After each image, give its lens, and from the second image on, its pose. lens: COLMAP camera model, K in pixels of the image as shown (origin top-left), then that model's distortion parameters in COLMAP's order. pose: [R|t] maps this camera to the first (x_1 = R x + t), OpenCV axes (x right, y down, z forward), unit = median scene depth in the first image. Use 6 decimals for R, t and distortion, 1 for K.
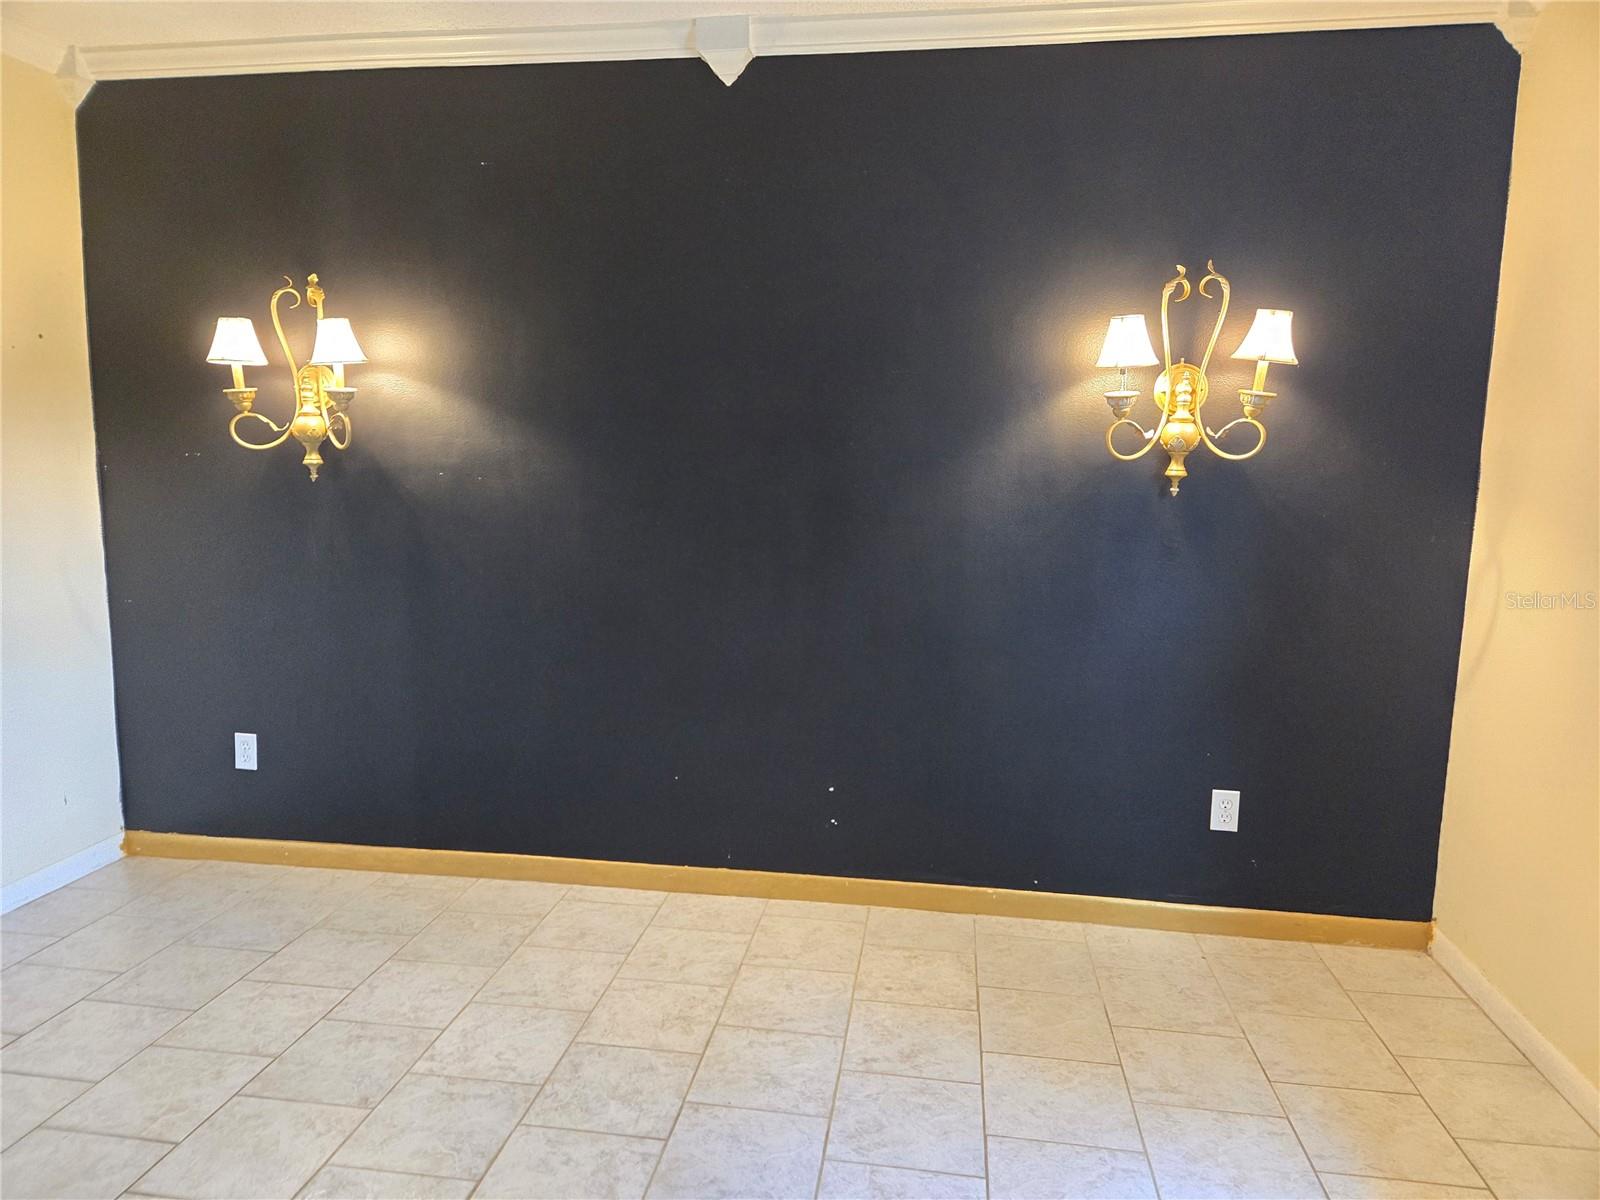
lens RADIAL K [[1063.6, 0, 801.4], [0, 1063.6, 596.5], [0, 0, 1]] dist [0.074049, -0.061731]
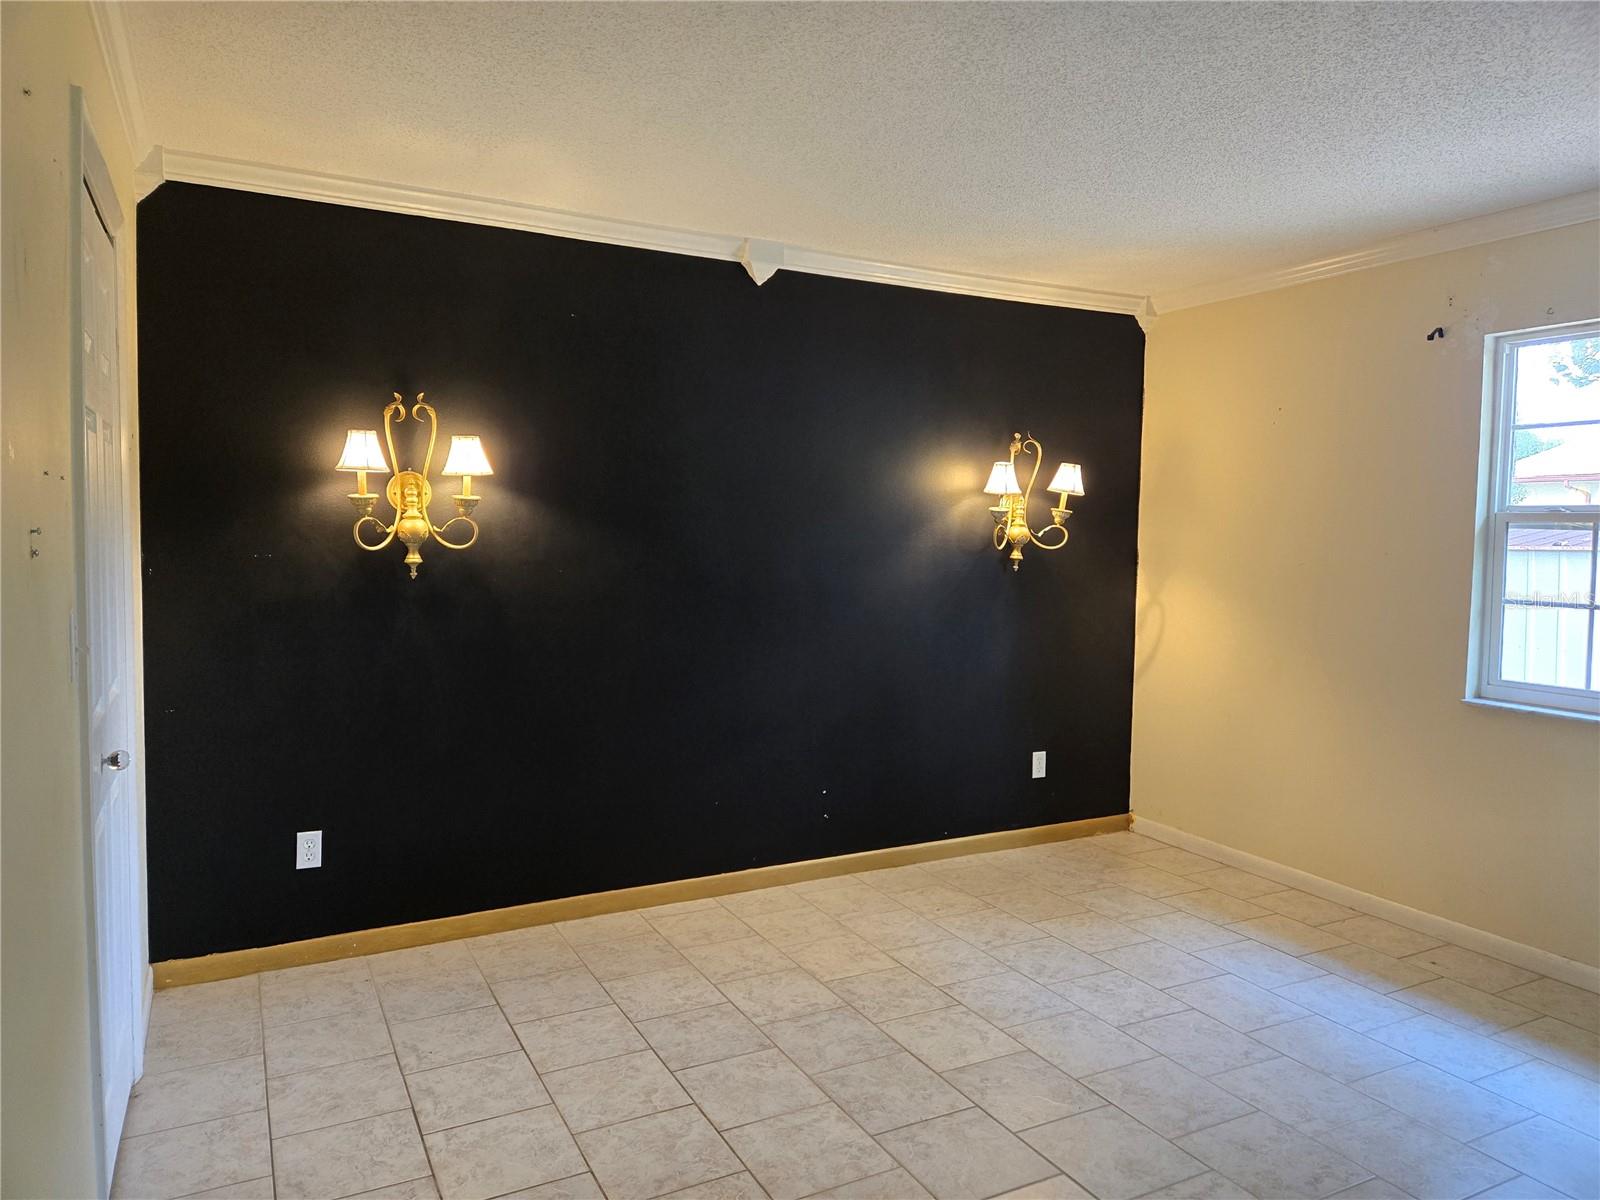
lens RADIAL K [[1063.6, 0, 759.6], [0, 1063.6, 586.7], [0, 0, 1]] dist [0.074049, -0.061731]
pose [[0.813105, -0.034693, 0.581083, -0.895111], [0.078000, 0.995714, -0.049697, -0.020221], [-0.576868, 0.085733, 0.812326, -0.084555]]
